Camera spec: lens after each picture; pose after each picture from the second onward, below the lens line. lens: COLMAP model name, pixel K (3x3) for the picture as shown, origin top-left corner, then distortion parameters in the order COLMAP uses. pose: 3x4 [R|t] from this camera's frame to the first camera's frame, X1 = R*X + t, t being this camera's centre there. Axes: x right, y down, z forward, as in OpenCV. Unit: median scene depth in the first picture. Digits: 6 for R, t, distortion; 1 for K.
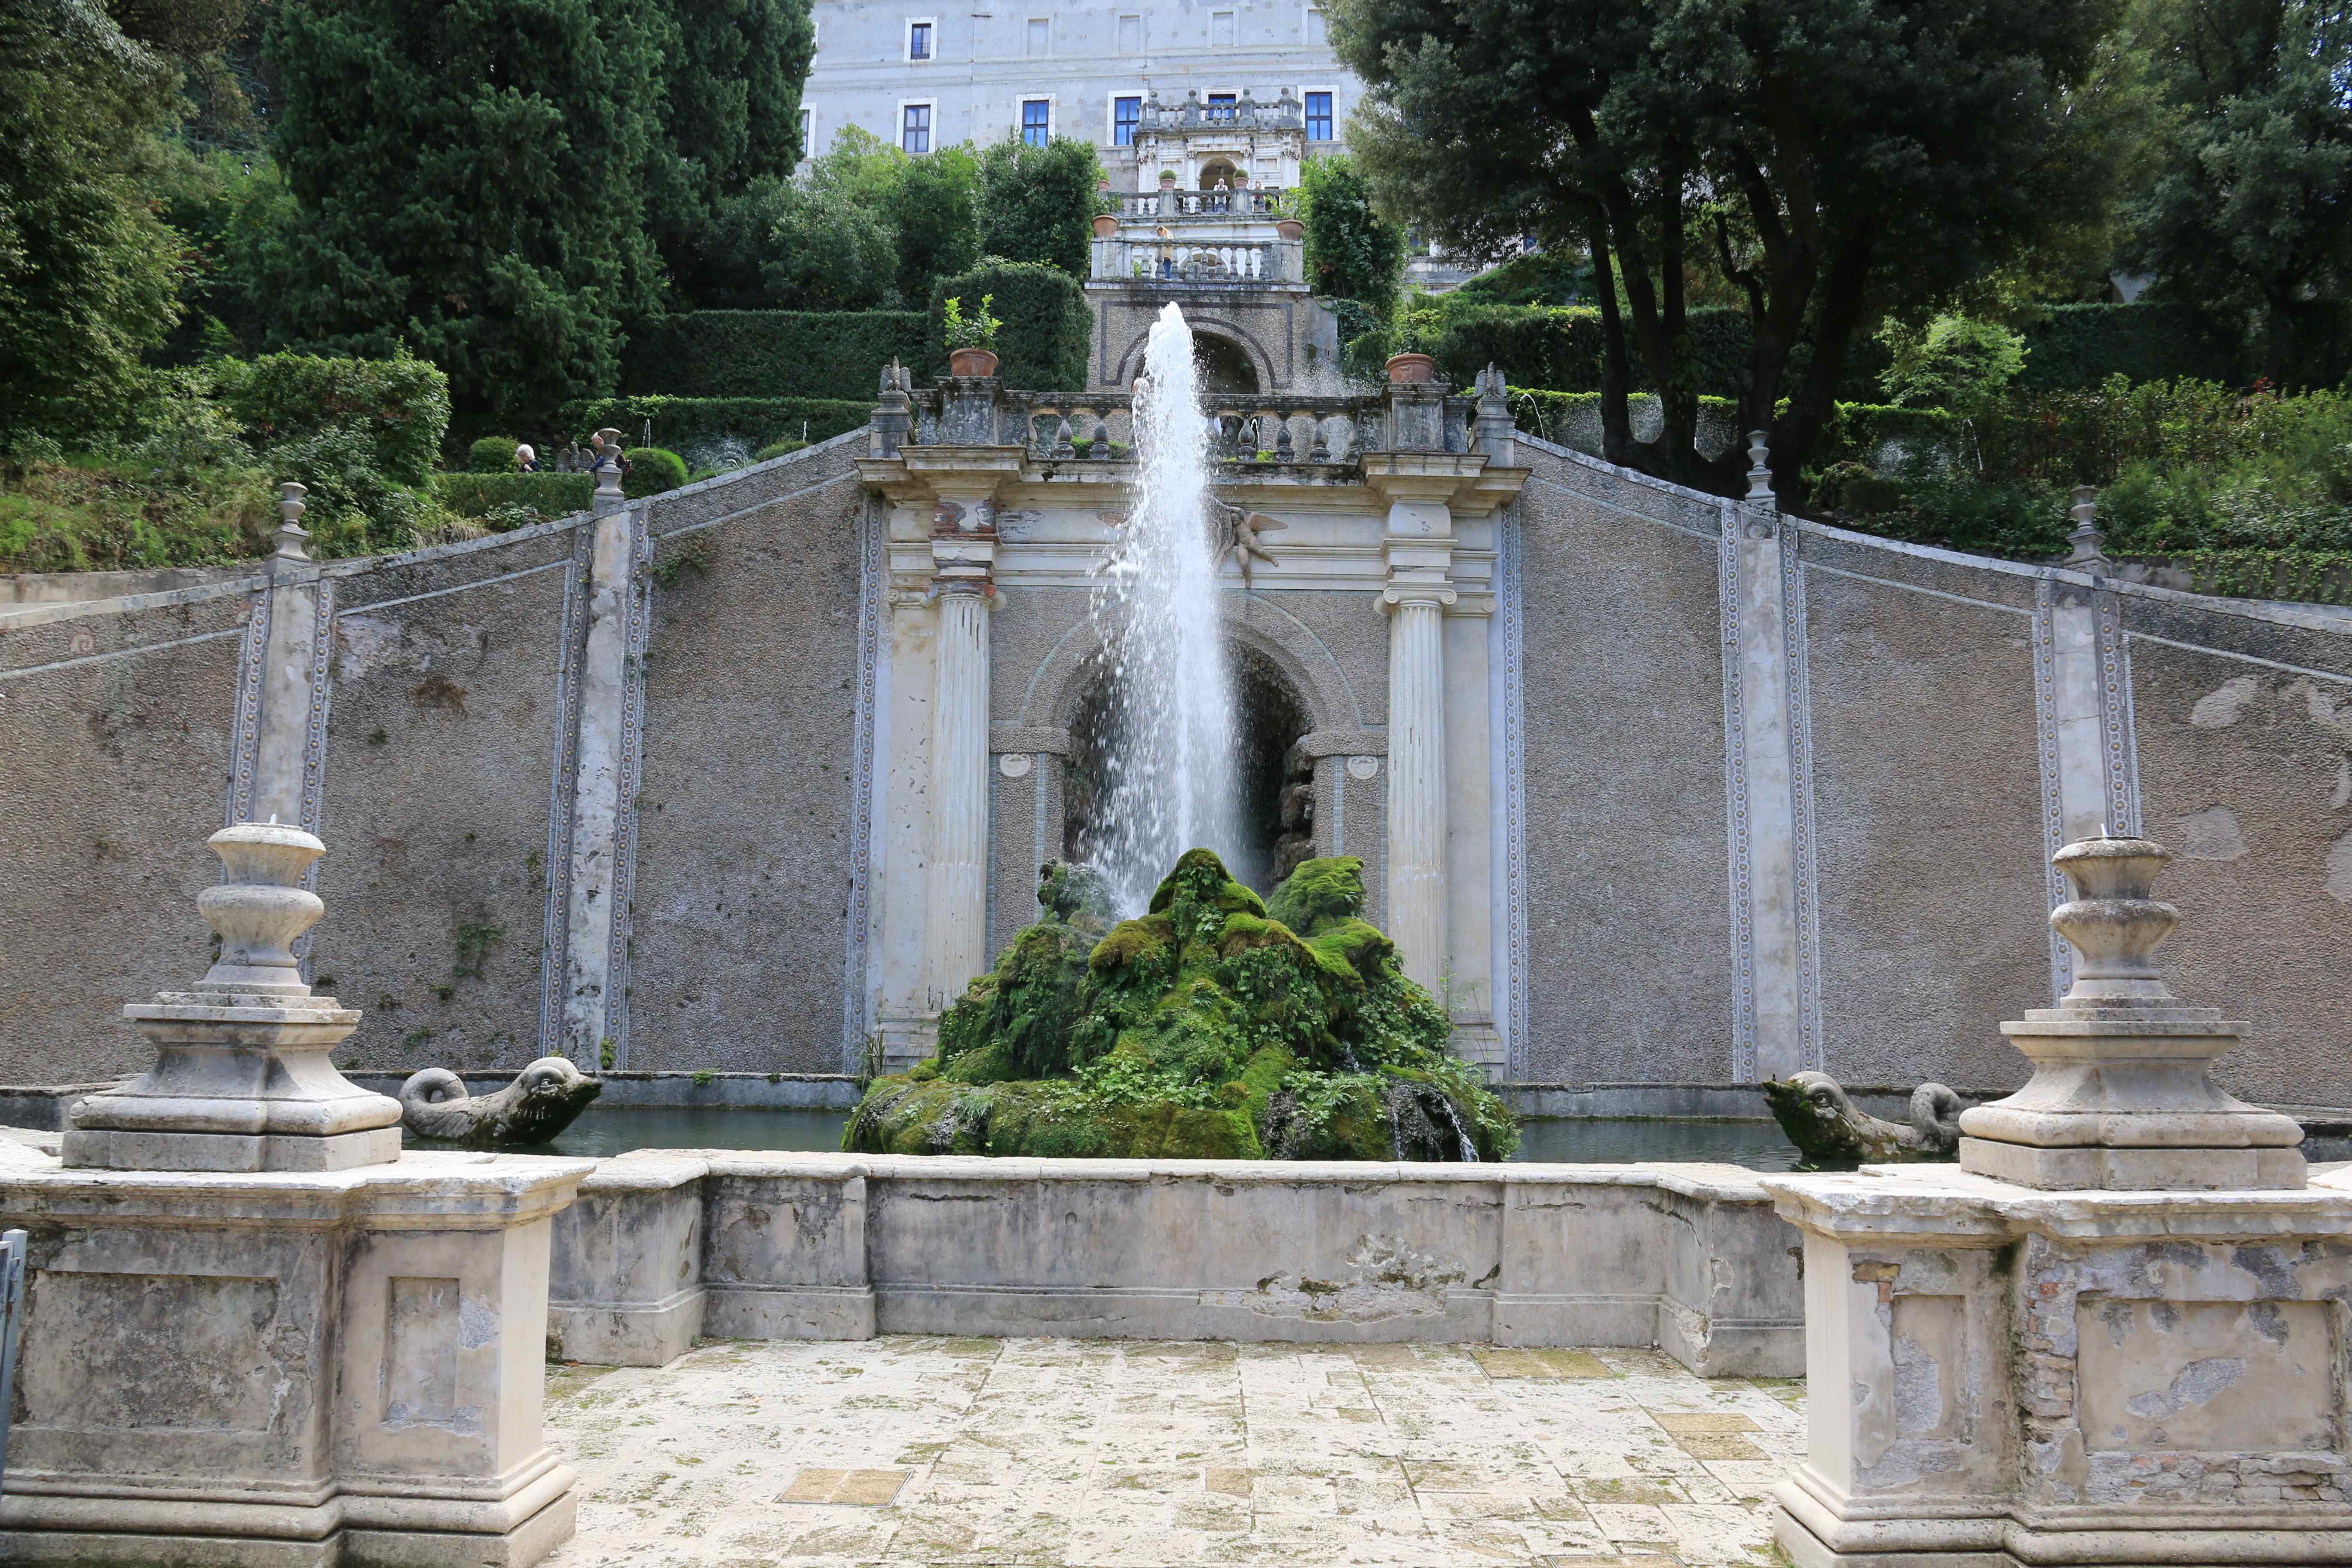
lens RADIAL K [[1644.7, 0, 1180.7], [0, 1644.7, 804.1], [0, 0, 1]] dist [-0.124535, 0.080826]
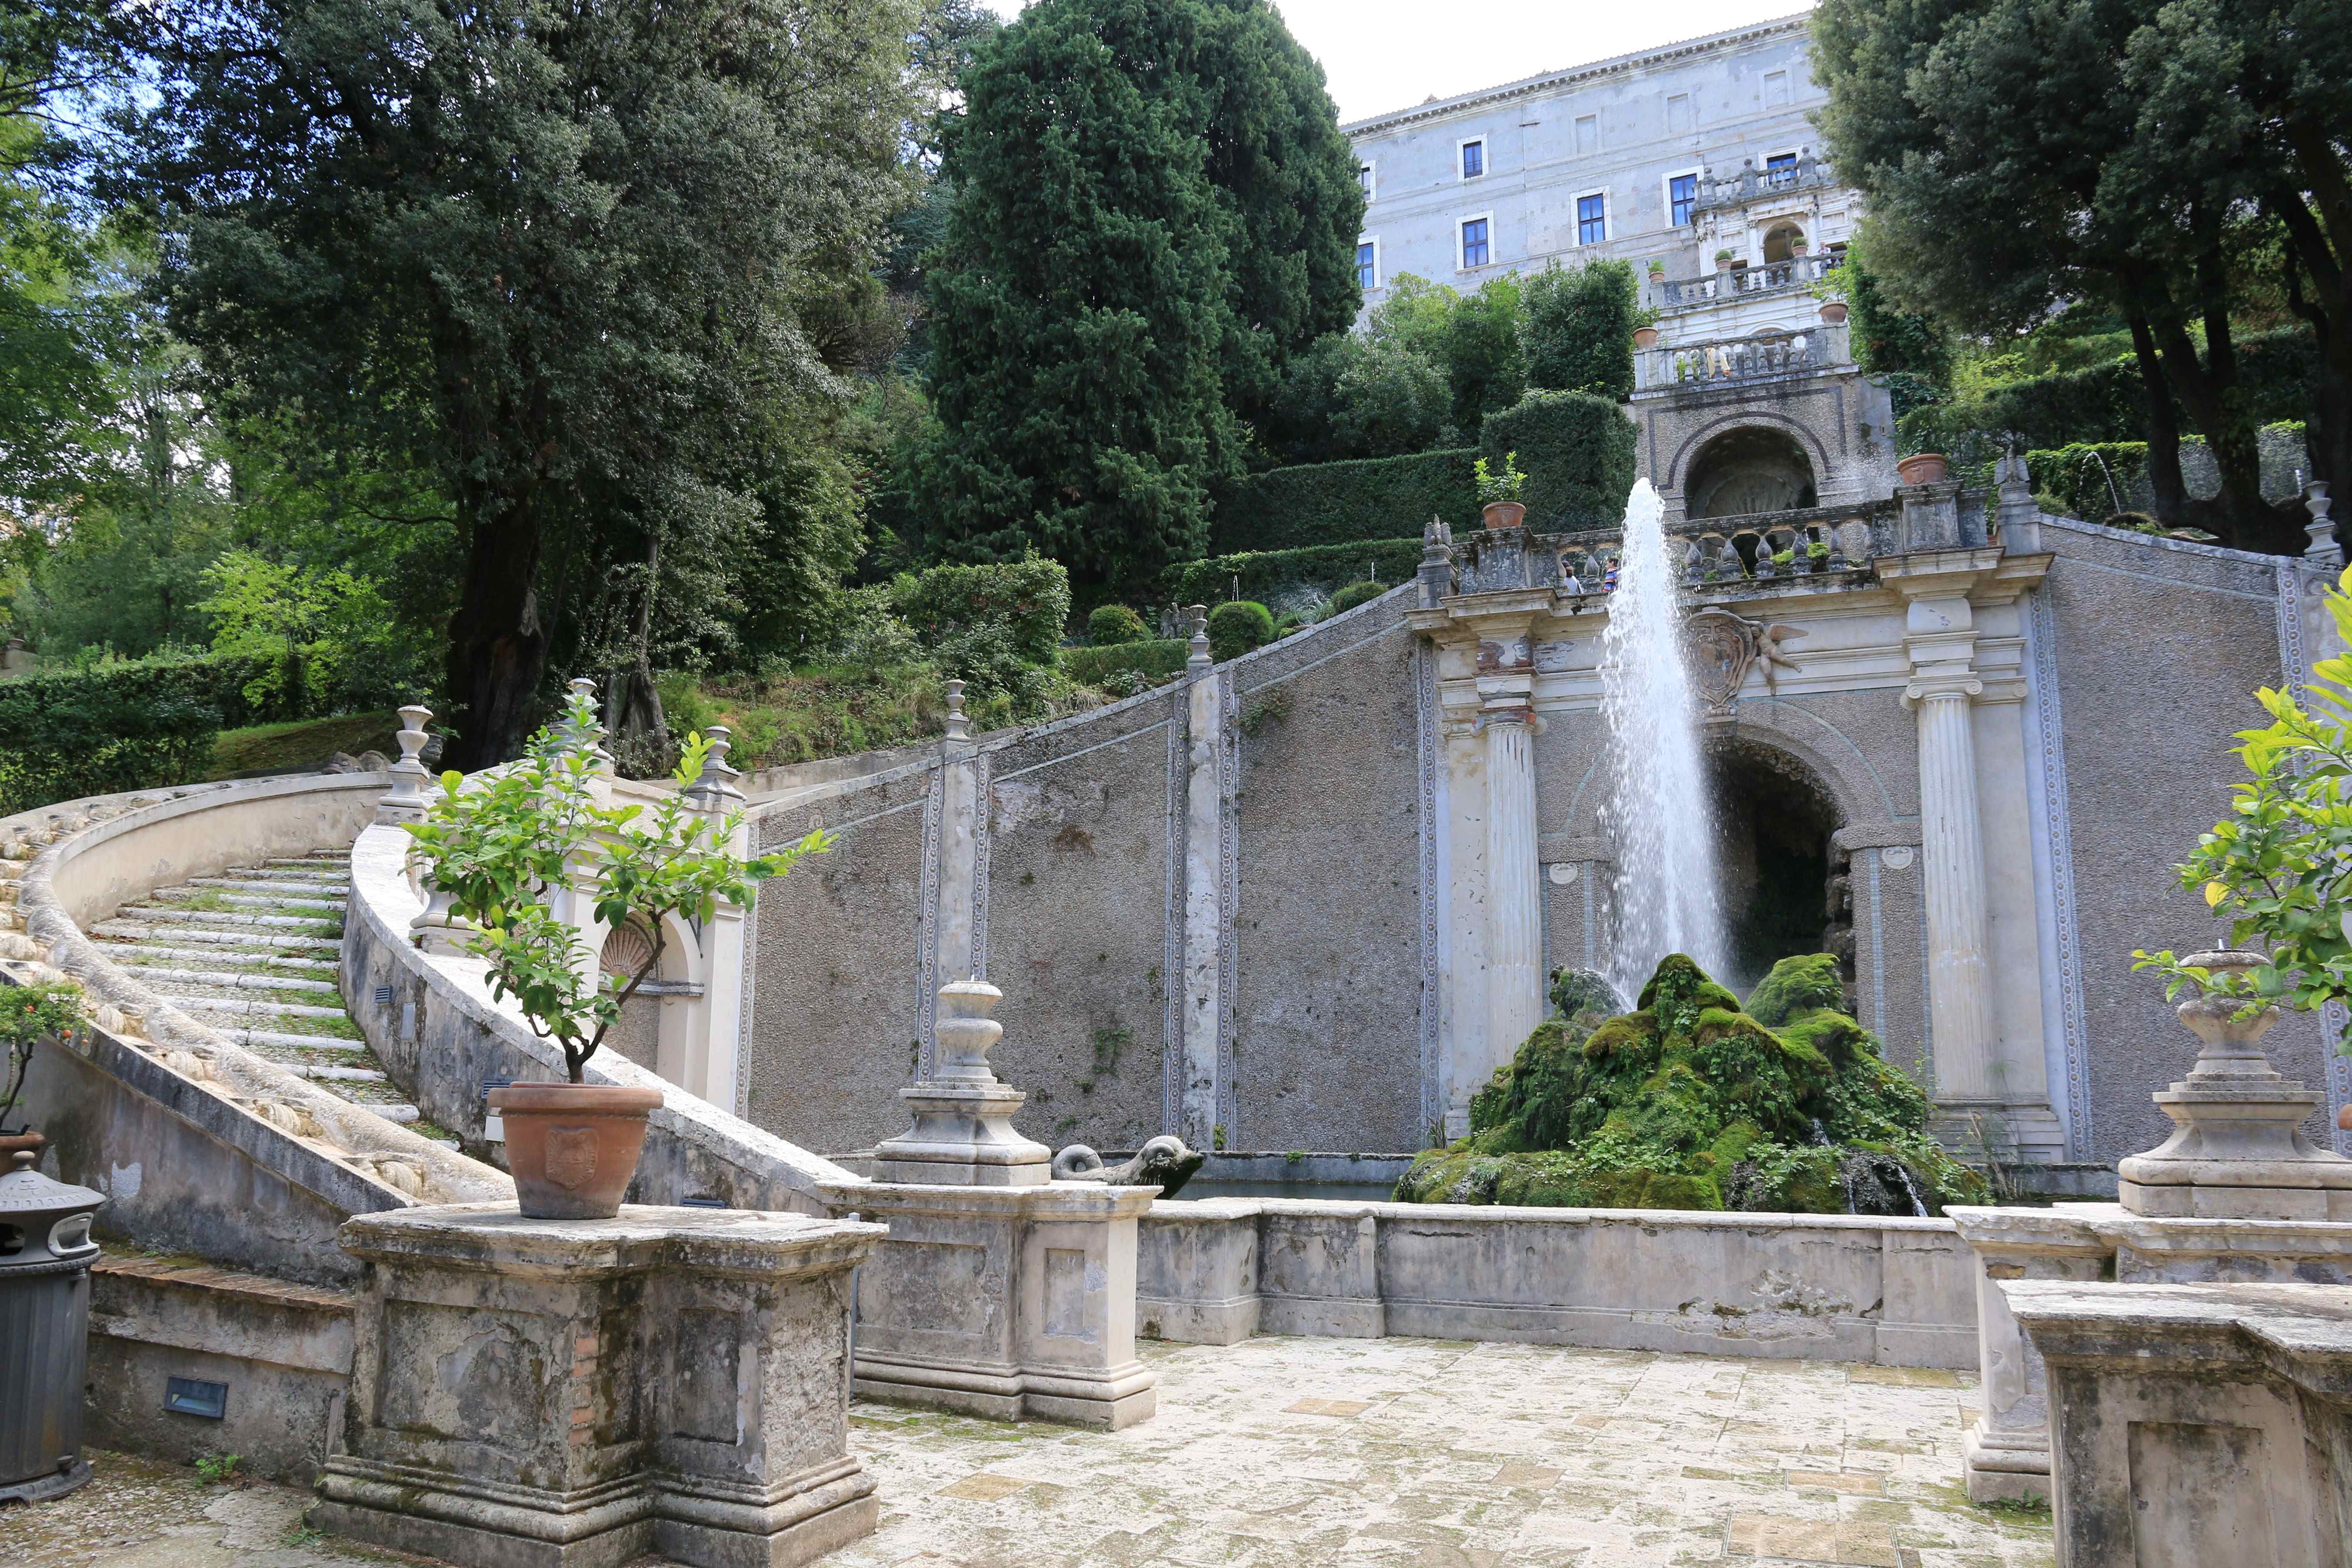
lens RADIAL K [[1644.8, 0, 1175.3], [0, 1644.8, 785.4], [0, 0, 1]] dist [-0.124535, 0.080826]
pose [[0.929306, -0.067608, -0.363070, 0.060969], [0.043459, 0.996290, -0.074285, -0.012466], [0.366746, 0.053255, 0.928796, -0.121703]]
